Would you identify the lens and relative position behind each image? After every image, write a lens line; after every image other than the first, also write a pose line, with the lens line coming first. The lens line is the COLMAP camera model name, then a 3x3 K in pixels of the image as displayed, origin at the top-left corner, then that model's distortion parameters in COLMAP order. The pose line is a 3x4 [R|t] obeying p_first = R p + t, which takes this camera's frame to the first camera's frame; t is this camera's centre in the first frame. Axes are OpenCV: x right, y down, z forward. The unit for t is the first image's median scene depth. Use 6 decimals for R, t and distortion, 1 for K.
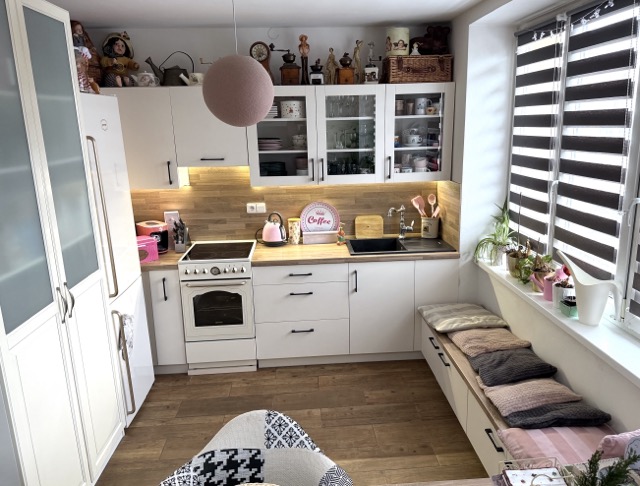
lens RADIAL K [[490.3, 0, 342.5], [0, 490.3, 229.0], [0, 0, 1]] dist [0.129410, -0.203384]
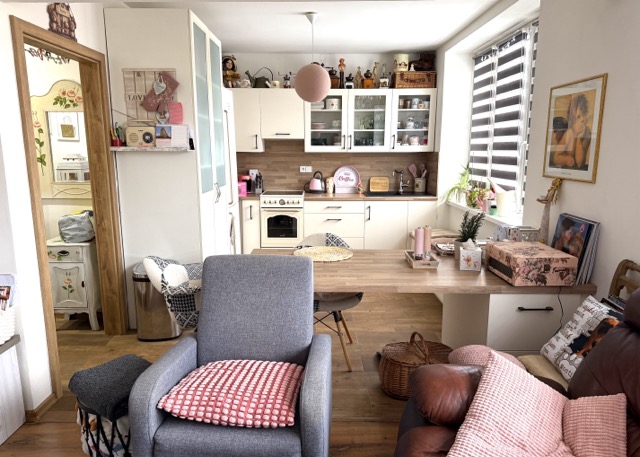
lens RADIAL K [[463.7, 0, 329.3], [0, 463.7, 214.7], [0, 0, 1]] dist [0.142071, -0.193377]
pose [[0.997787, 0.031775, -0.058413, -0.014904], [-0.035647, 0.997150, -0.066488, 0.213747], [0.056134, 0.068423, 0.996076, -0.473350]]
